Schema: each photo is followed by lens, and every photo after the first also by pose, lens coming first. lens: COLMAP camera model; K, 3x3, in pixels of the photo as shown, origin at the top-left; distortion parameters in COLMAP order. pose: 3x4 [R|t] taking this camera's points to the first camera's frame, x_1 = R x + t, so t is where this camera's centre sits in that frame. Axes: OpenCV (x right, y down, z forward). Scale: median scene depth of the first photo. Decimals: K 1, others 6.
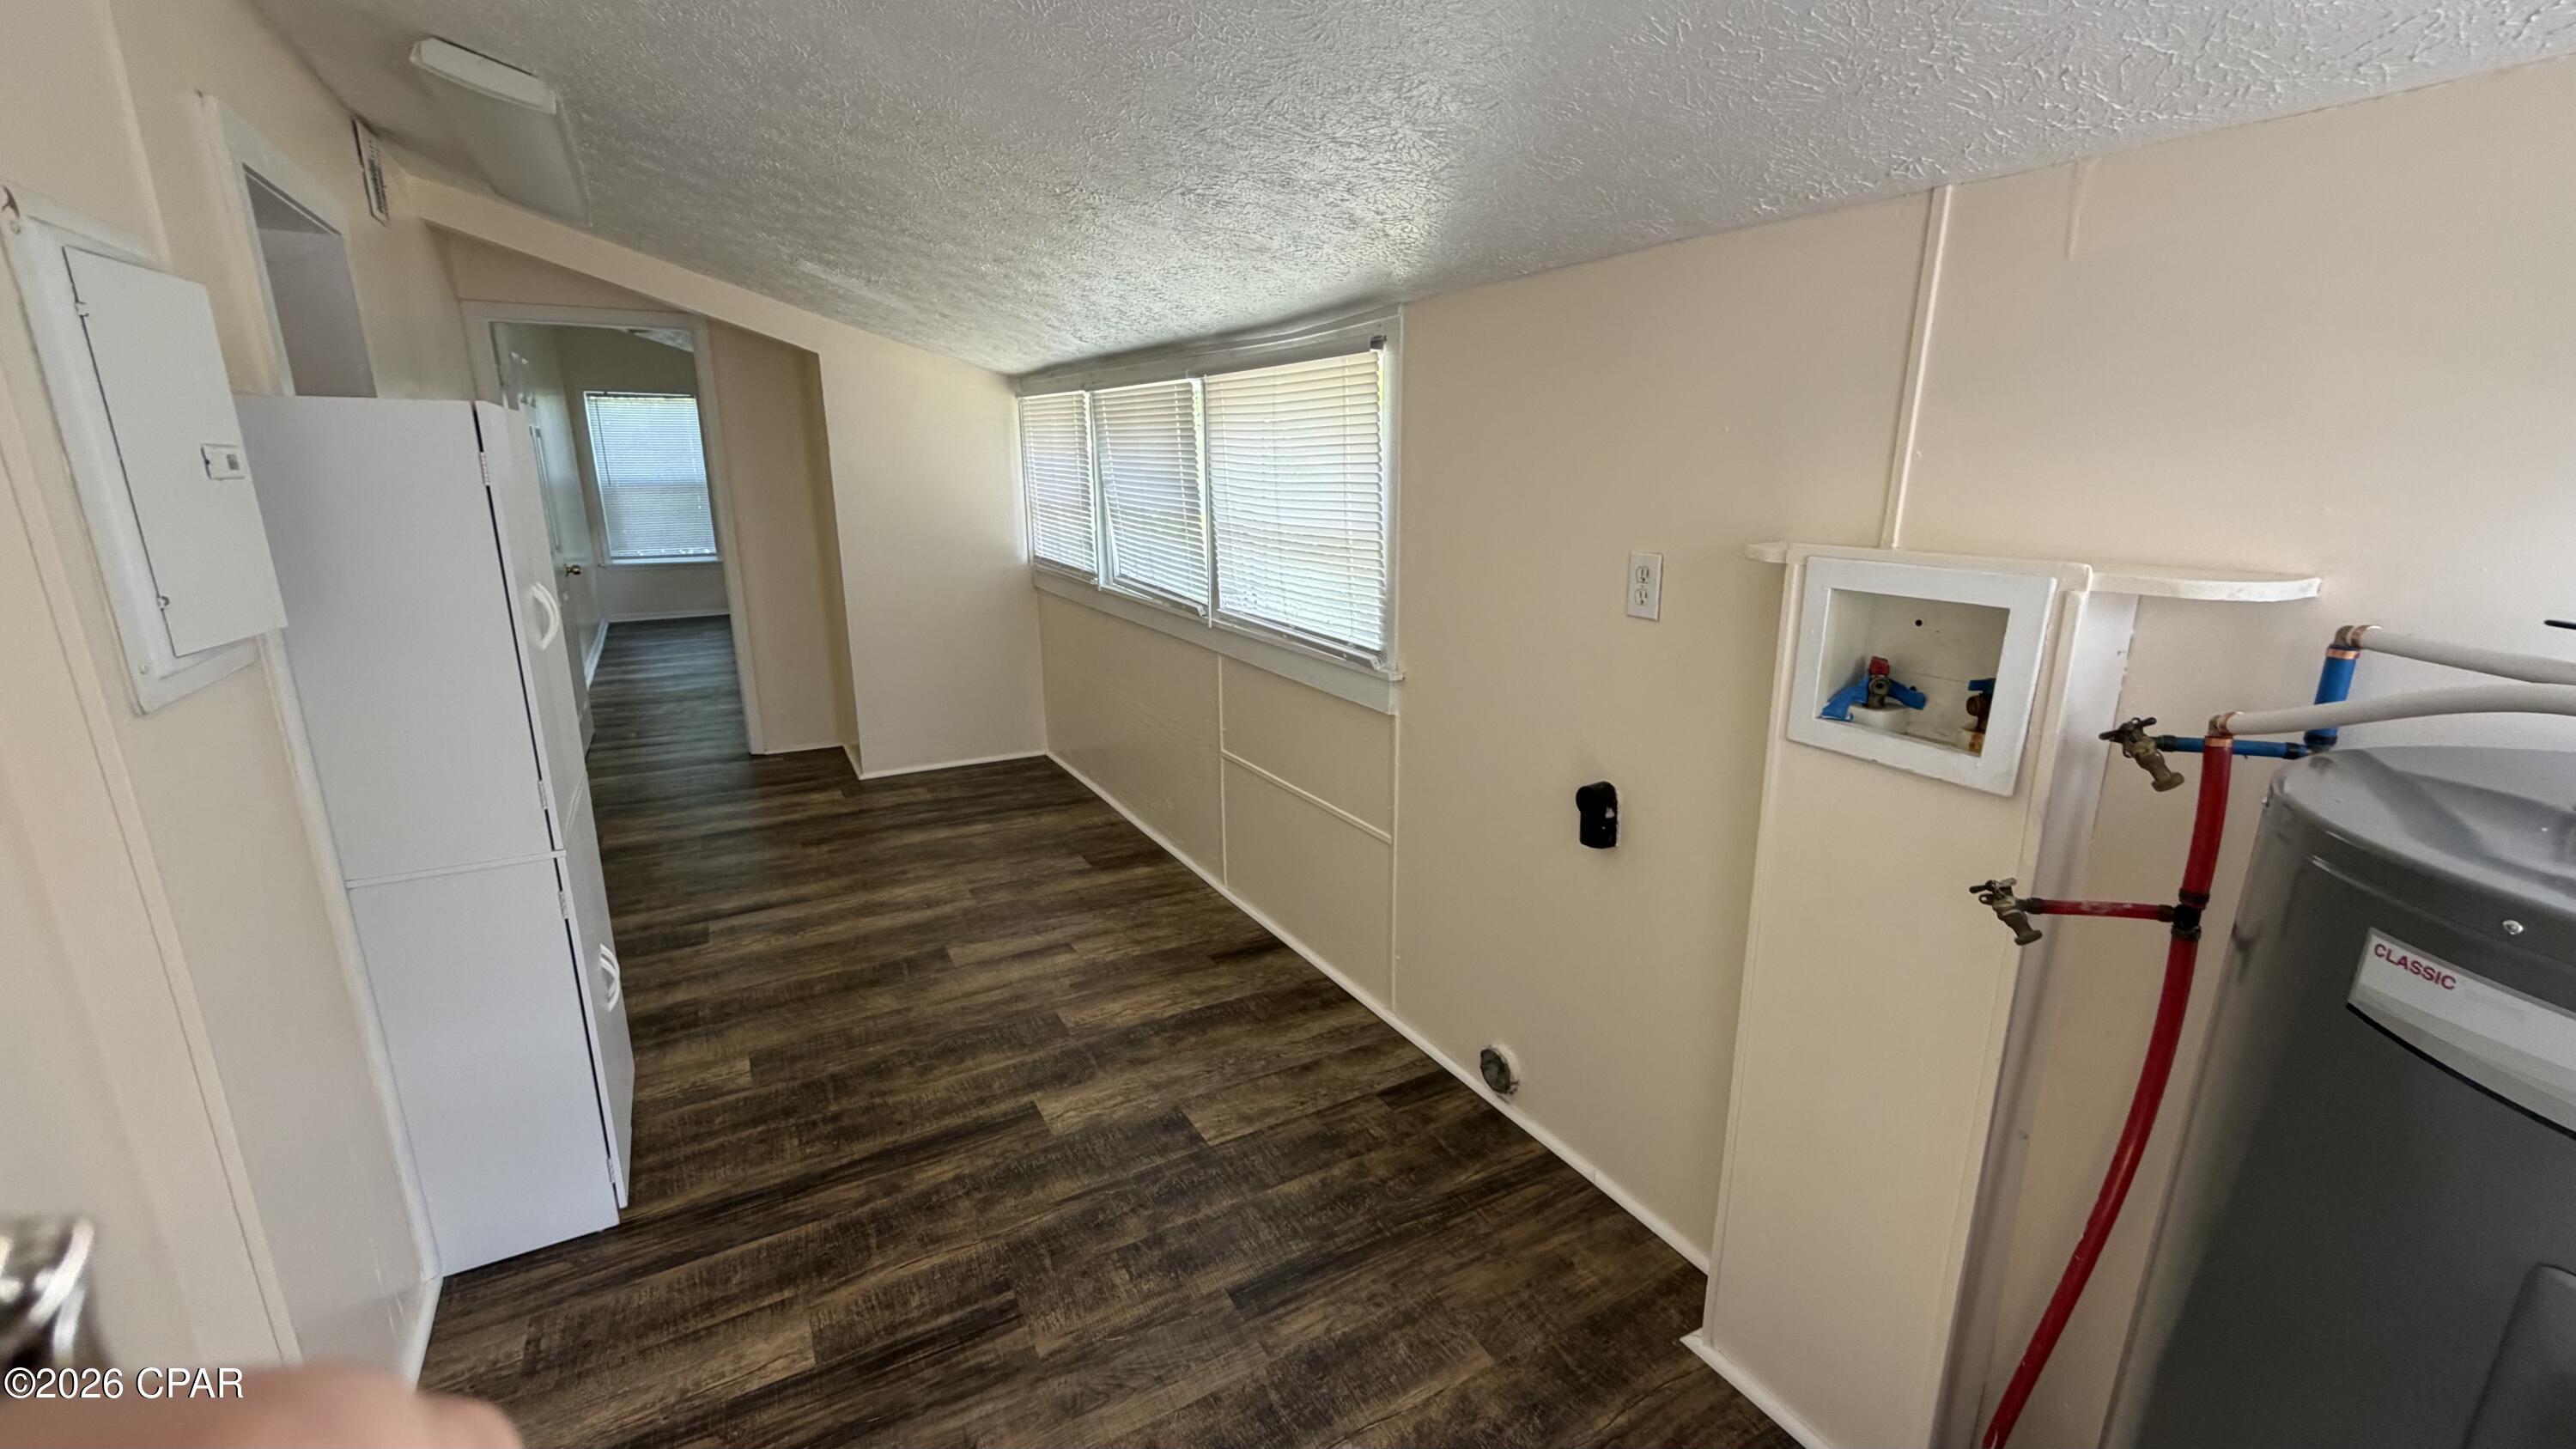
lens RADIAL K [[1034.3, 0, 1291.6], [0, 1034.3, 723.2], [0, 0, 1]] dist [-0.003843, 0.000157]
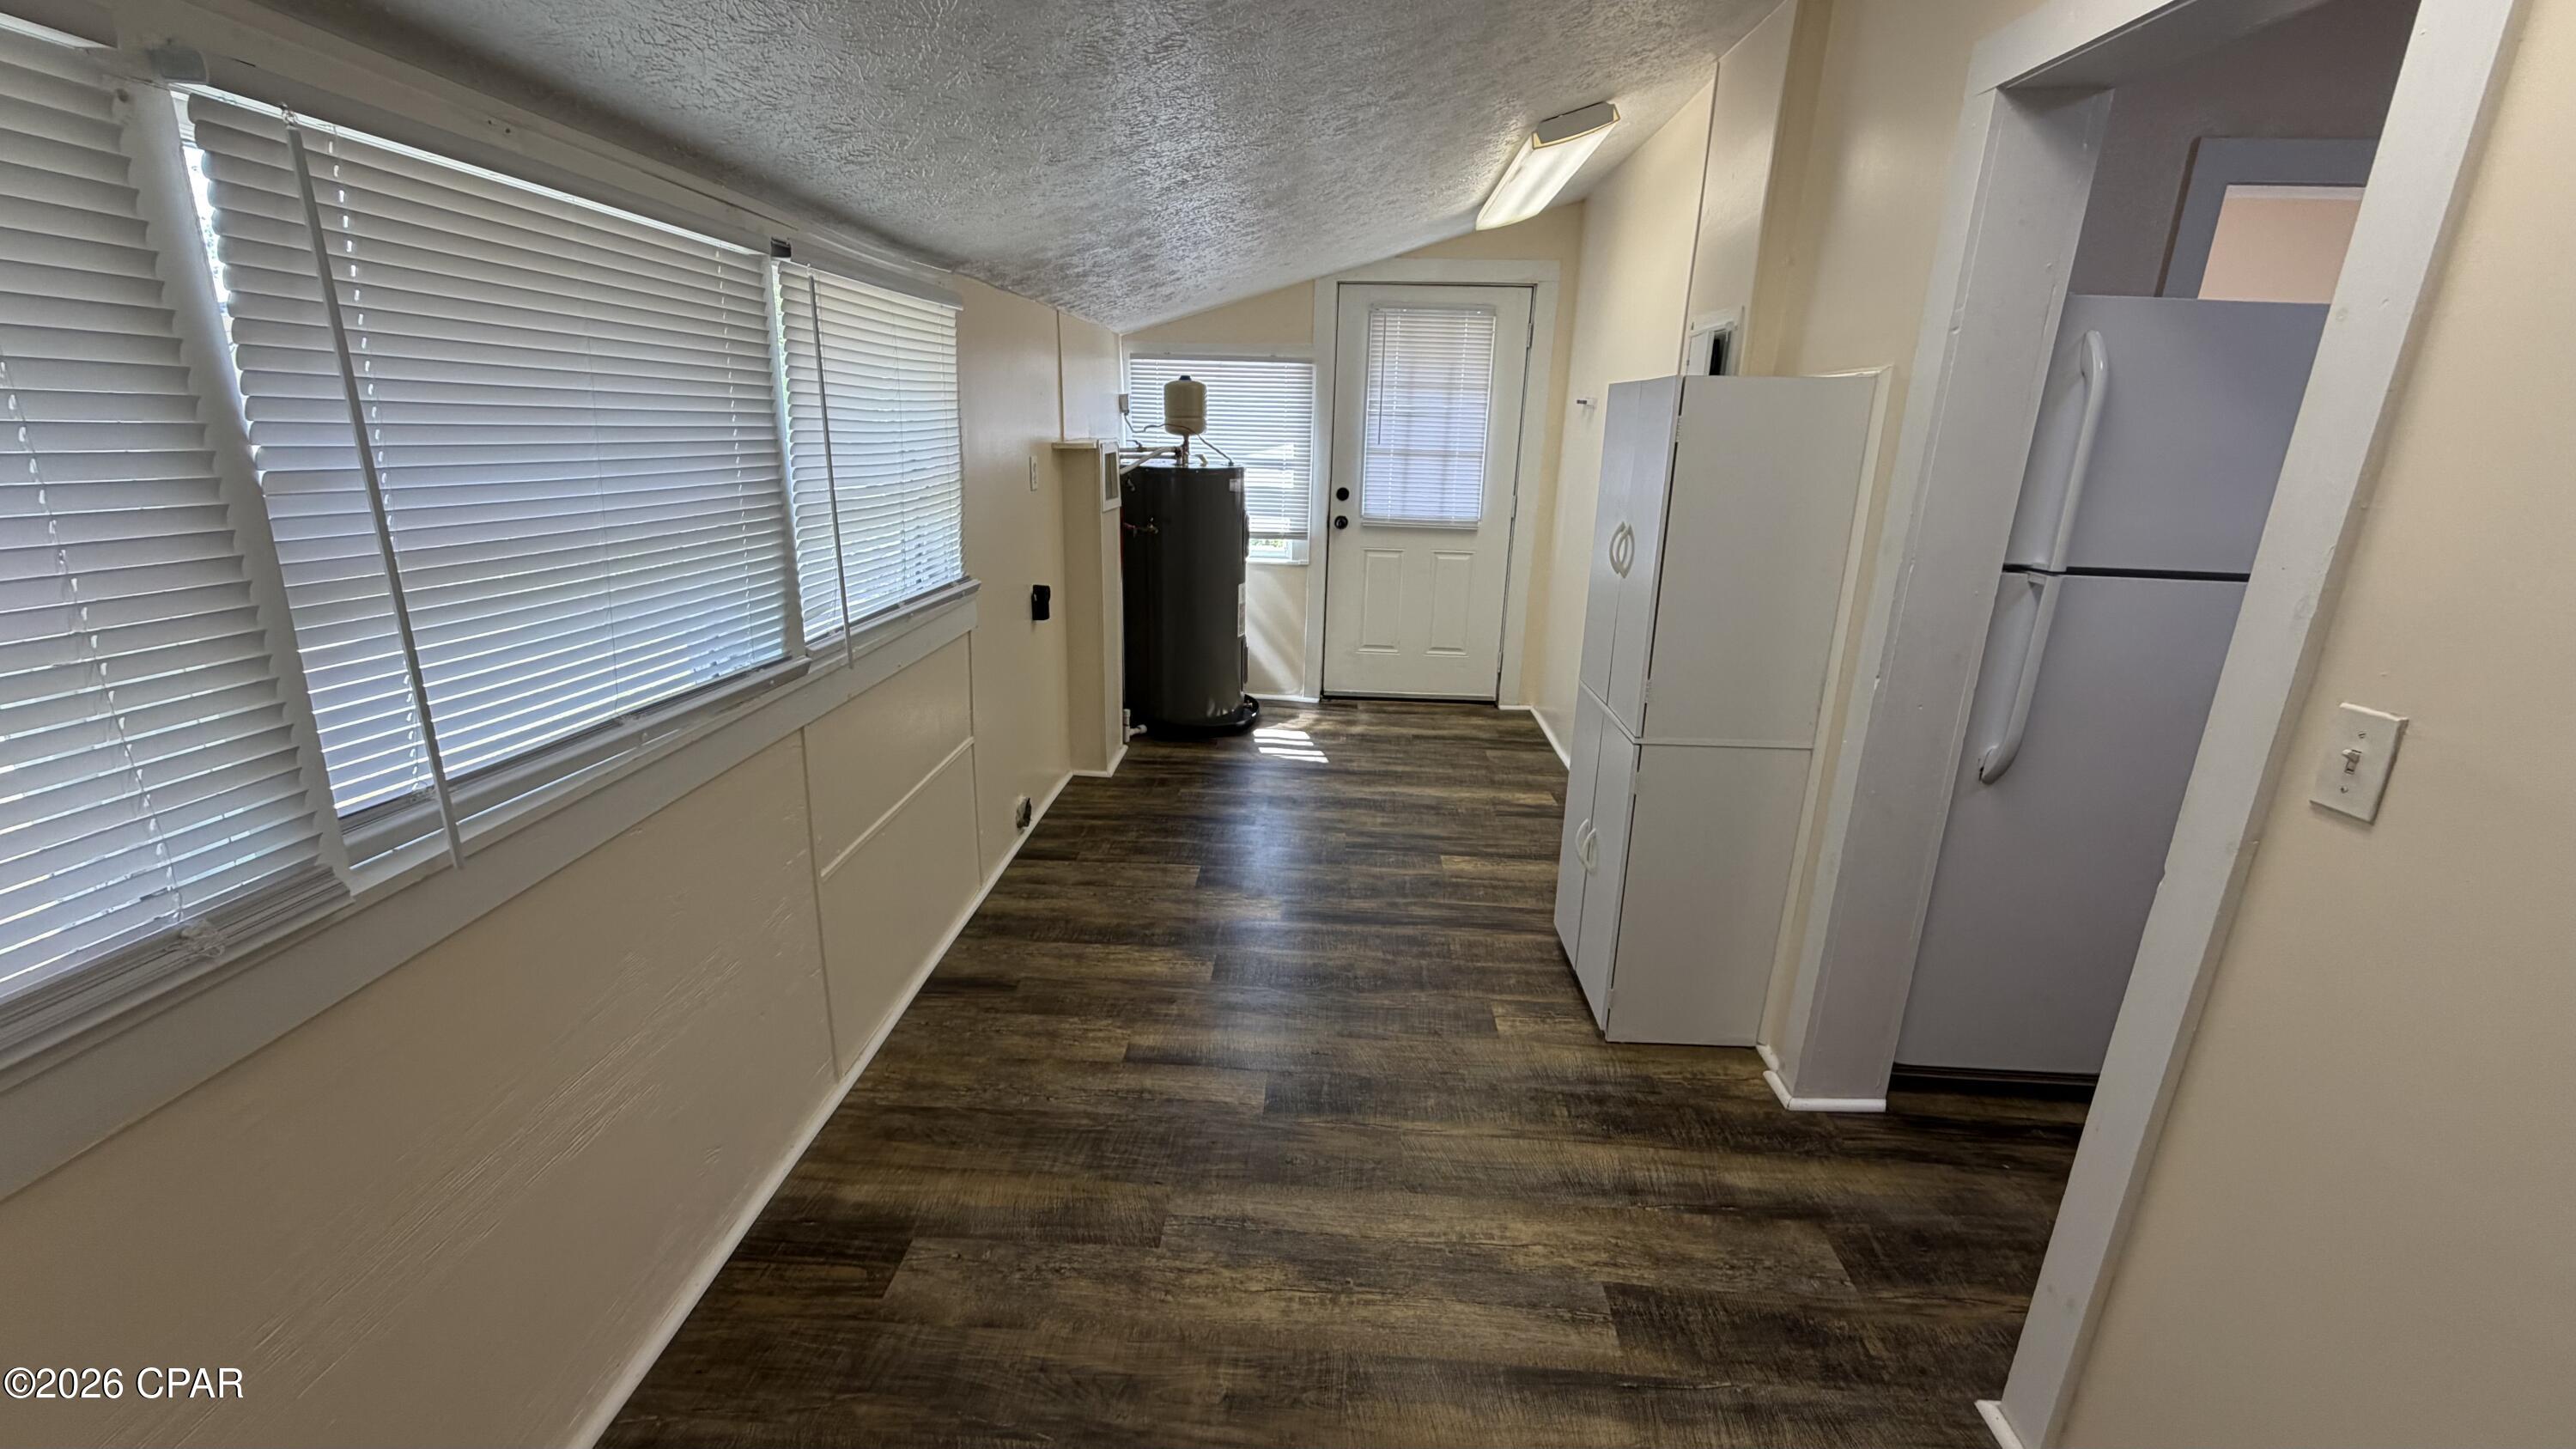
lens RADIAL K [[1034.3, 0, 1288.0], [0, 1034.3, 725.9], [0, 0, 1]] dist [-0.003843, 0.000157]
pose [[-0.841491, -0.176423, 0.510654, -0.784945], [0.110959, 0.868598, 0.482933, -0.416266], [-0.528754, 0.463046, -0.711342, 1.624046]]
